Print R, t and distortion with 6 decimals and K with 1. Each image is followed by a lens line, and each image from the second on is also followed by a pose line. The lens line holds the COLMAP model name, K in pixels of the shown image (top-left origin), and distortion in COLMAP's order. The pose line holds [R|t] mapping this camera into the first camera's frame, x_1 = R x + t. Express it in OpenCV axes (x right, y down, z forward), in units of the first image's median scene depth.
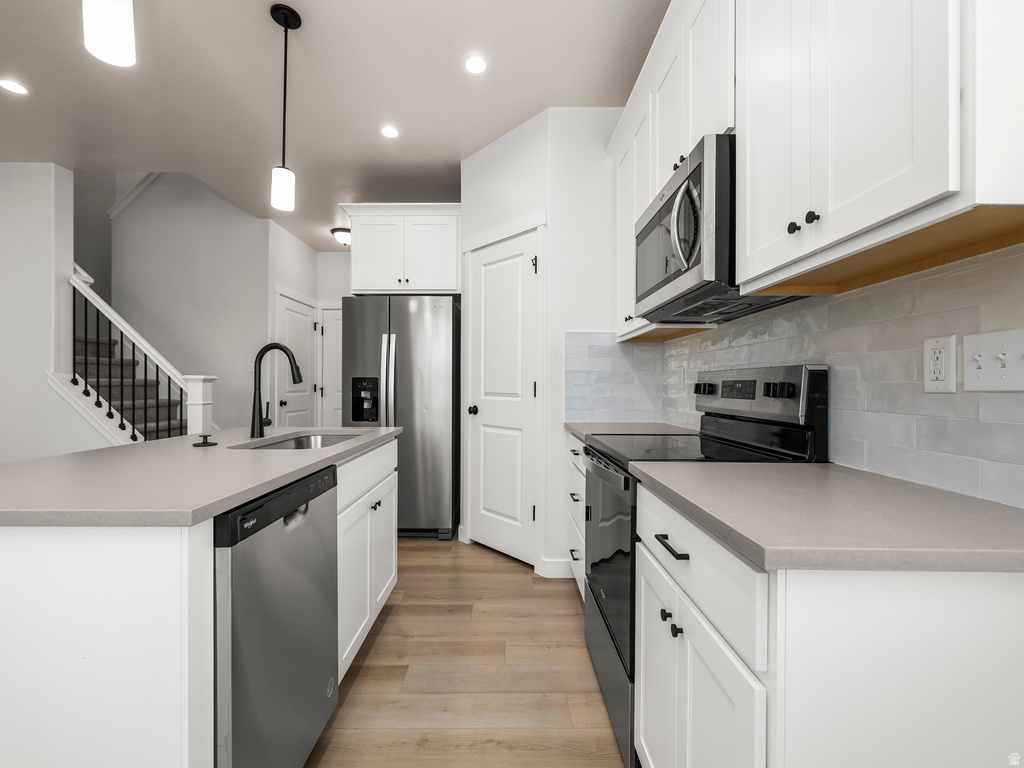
lens RADIAL K [[432.3, 0, 505.7], [0, 432.3, 383.7], [0, 0, 1]] dist [-0.000627, -0.000180]
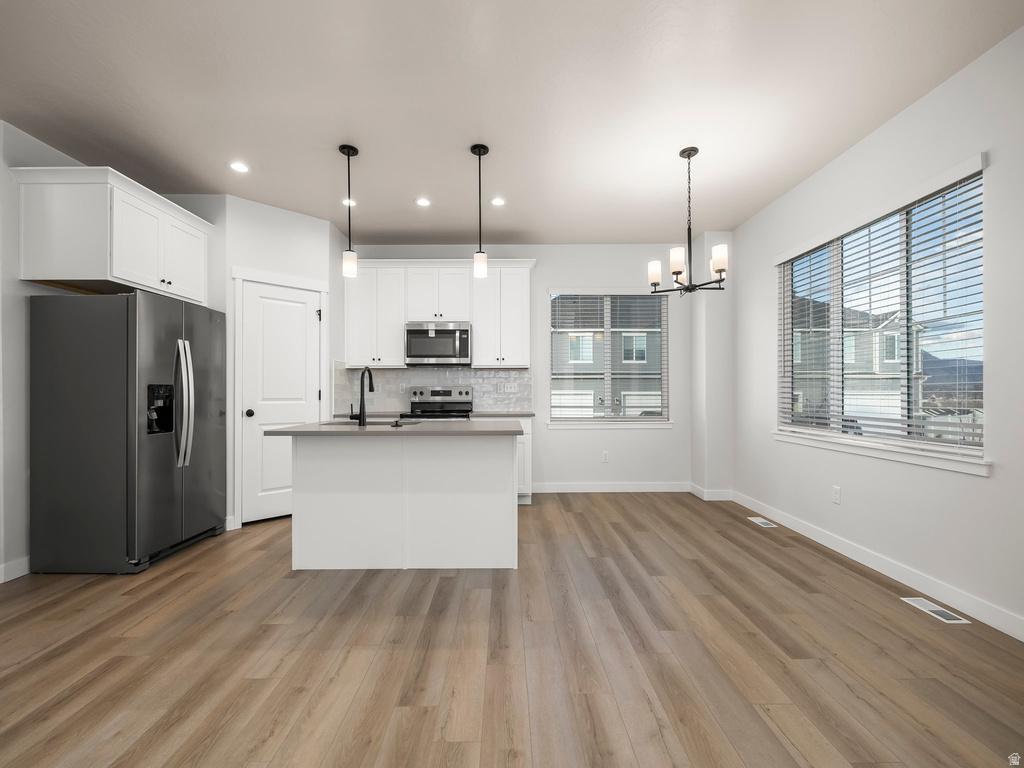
lens RADIAL K [[432.3, 0, 505.7], [0, 432.3, 383.7], [0, 0, 1]] dist [-0.000627, -0.000180]
pose [[-0.006663, 0.015753, 0.999854, -1.423357], [-0.001250, 0.999875, -0.015762, -0.003841], [-0.999977, -0.001355, -0.006643, 0.325500]]
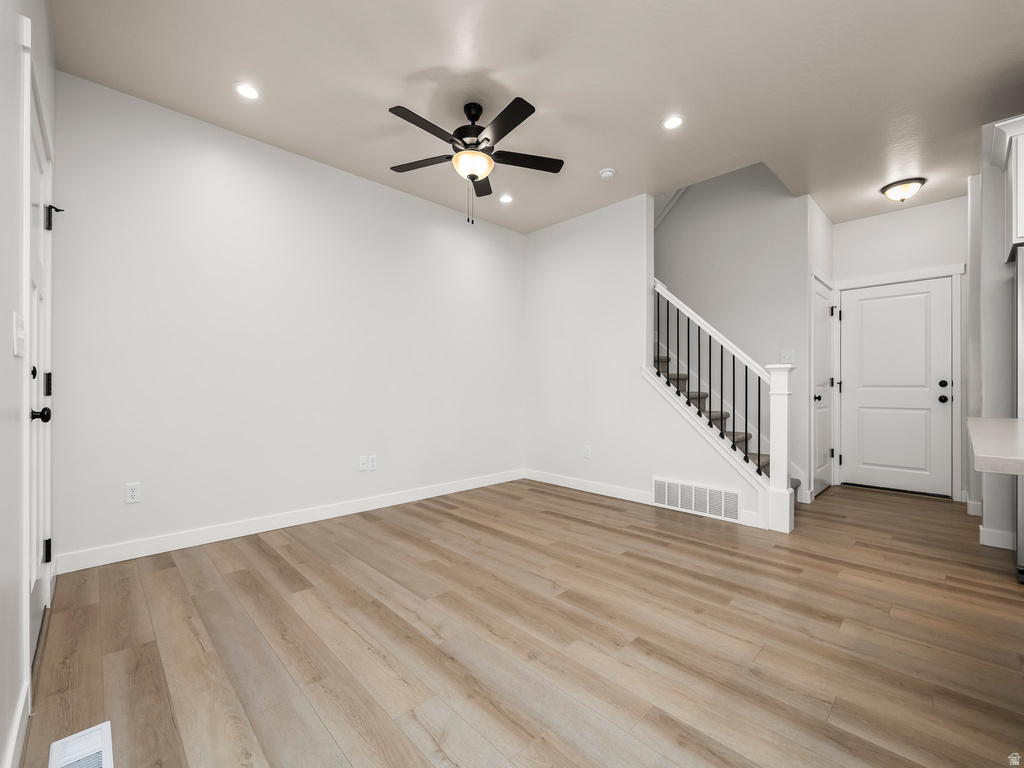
lens RADIAL K [[432.3, 0, 505.7], [0, 432.3, 383.7], [0, 0, 1]] dist [-0.000627, -0.000180]
pose [[0.693013, -0.007452, -0.720886, -0.510718], [0.002125, 0.999963, -0.008294, 0.036081], [0.720921, 0.004216, 0.693004, -0.132557]]
